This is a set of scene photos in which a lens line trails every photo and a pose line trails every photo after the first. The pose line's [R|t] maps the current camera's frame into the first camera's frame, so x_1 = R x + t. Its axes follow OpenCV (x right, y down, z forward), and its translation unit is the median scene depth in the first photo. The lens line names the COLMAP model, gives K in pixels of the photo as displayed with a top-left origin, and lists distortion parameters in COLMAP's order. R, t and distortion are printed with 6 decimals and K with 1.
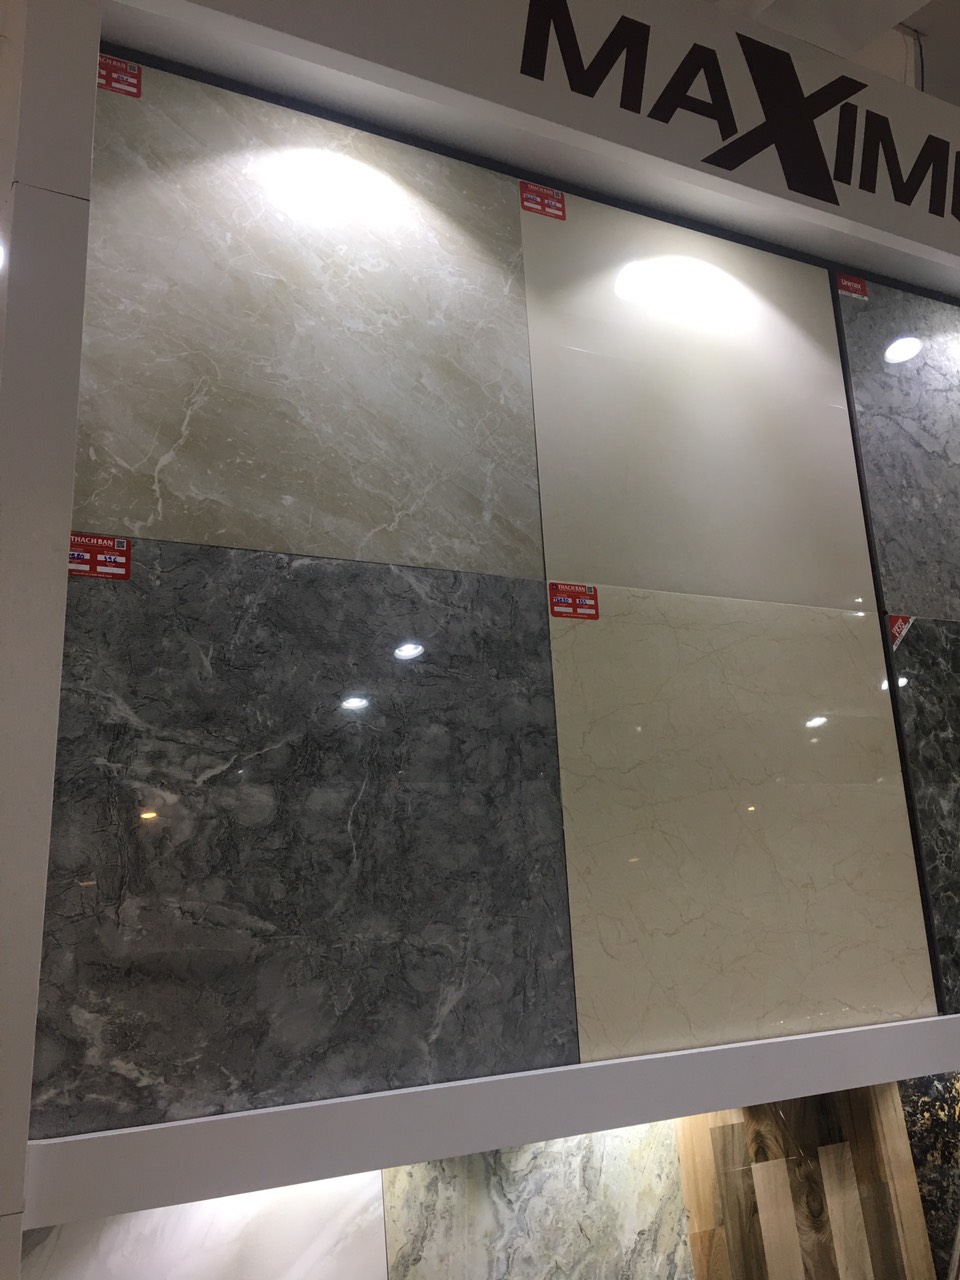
lens RADIAL K [[1087.3, 0, 480.0], [0, 1087.3, 640.0], [0, 0, 1]] dist [0.047656, -0.001004]
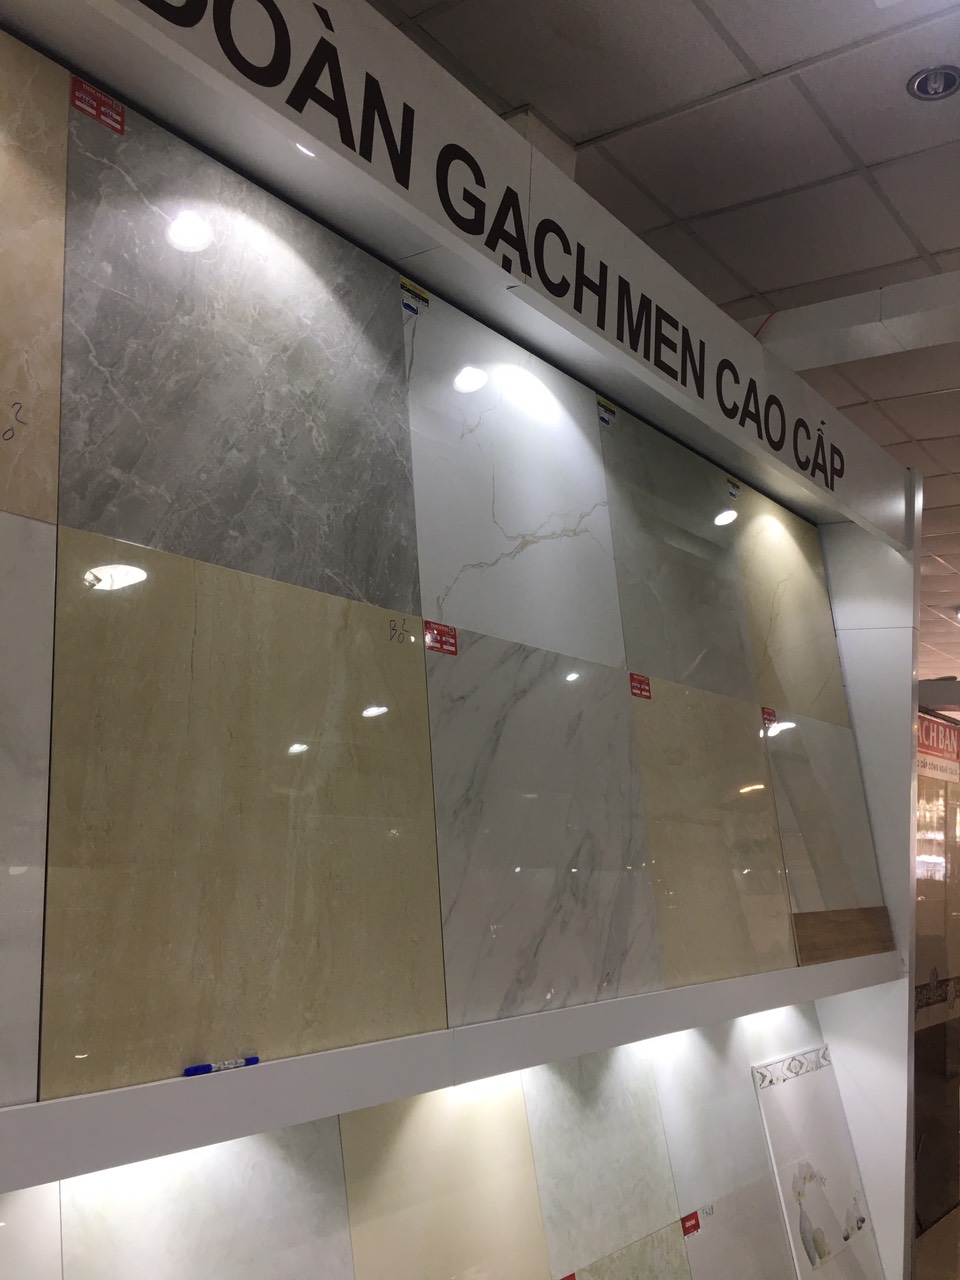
lens RADIAL K [[1107.6, 0, 480.0], [0, 1107.6, 640.0], [0, 0, 1]] dist [-0.001255, -0.004242]
pose [[0.904114, 0.128130, 0.407628, -0.360318], [-0.135726, 0.990692, -0.010366, -0.024364], [-0.405162, -0.045954, 0.913089, -0.179163]]
